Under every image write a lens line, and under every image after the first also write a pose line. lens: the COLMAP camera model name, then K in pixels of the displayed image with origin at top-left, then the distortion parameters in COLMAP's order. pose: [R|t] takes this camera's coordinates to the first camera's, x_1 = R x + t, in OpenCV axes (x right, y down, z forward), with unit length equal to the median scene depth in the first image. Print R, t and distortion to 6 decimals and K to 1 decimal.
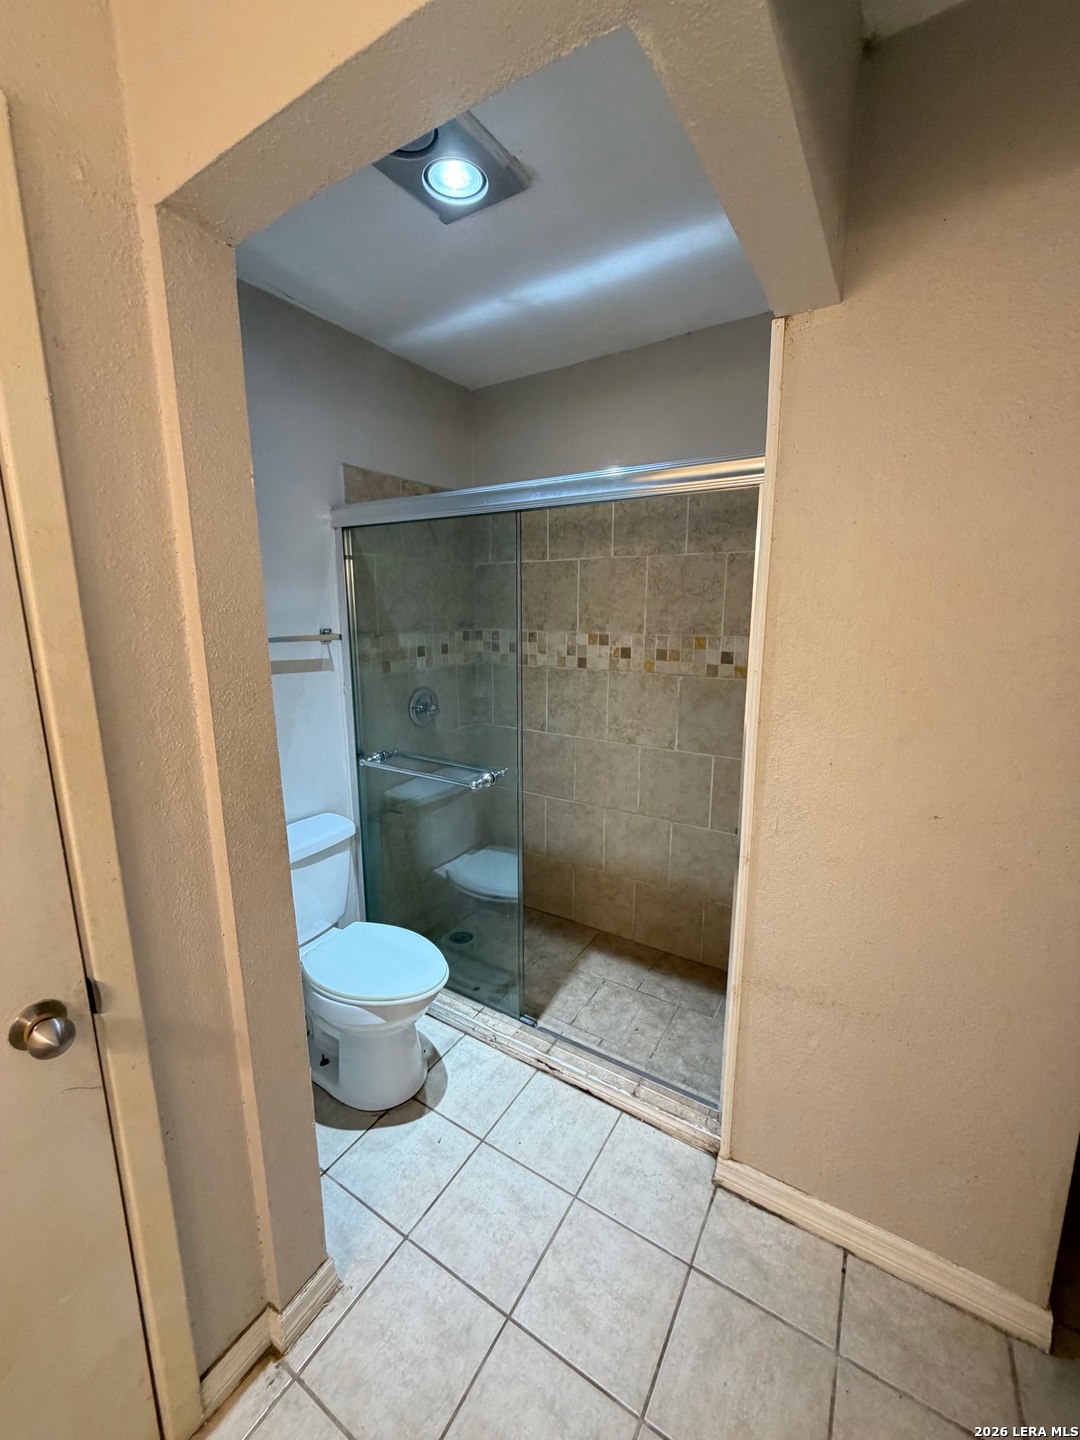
lens RADIAL K [[574.5, 0, 537.8], [0, 574.5, 714.2], [0, 0, 1]] dist [-0.000264, 0.000187]
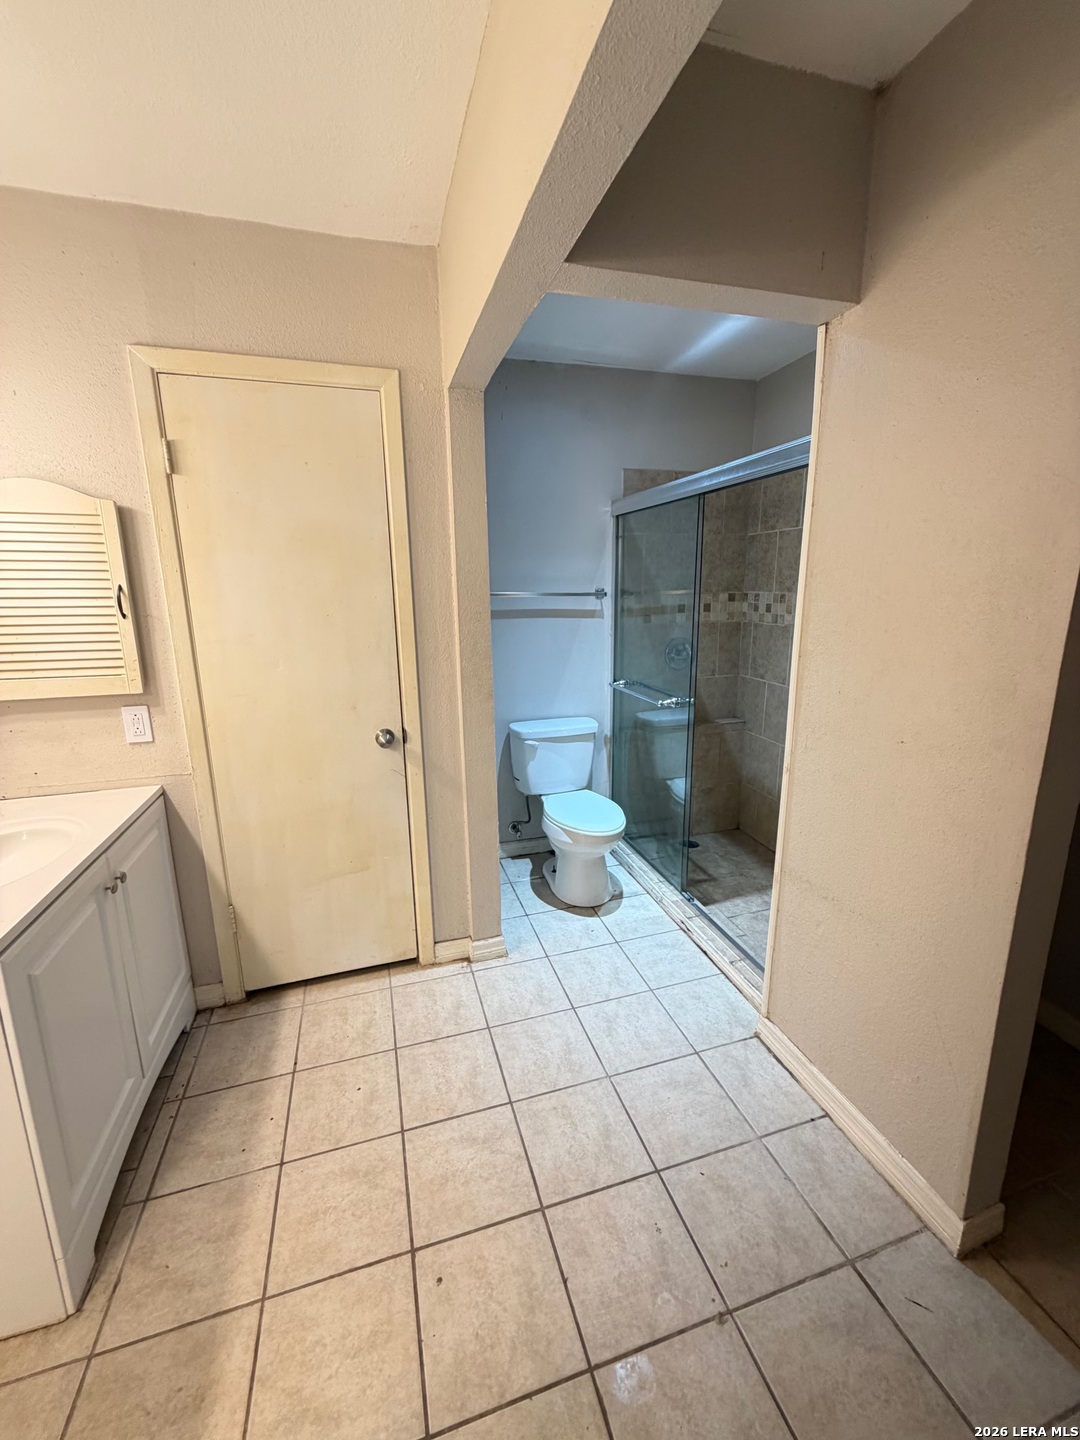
lens RADIAL K [[574.5, 0, 537.8], [0, 574.5, 714.2], [0, 0, 1]] dist [-0.000264, 0.000187]
pose [[0.752864, 0.138038, -0.643538, 0.487000], [-0.111054, 0.990383, 0.082516, 0.061476], [0.648739, 0.009345, 0.760953, -0.189001]]
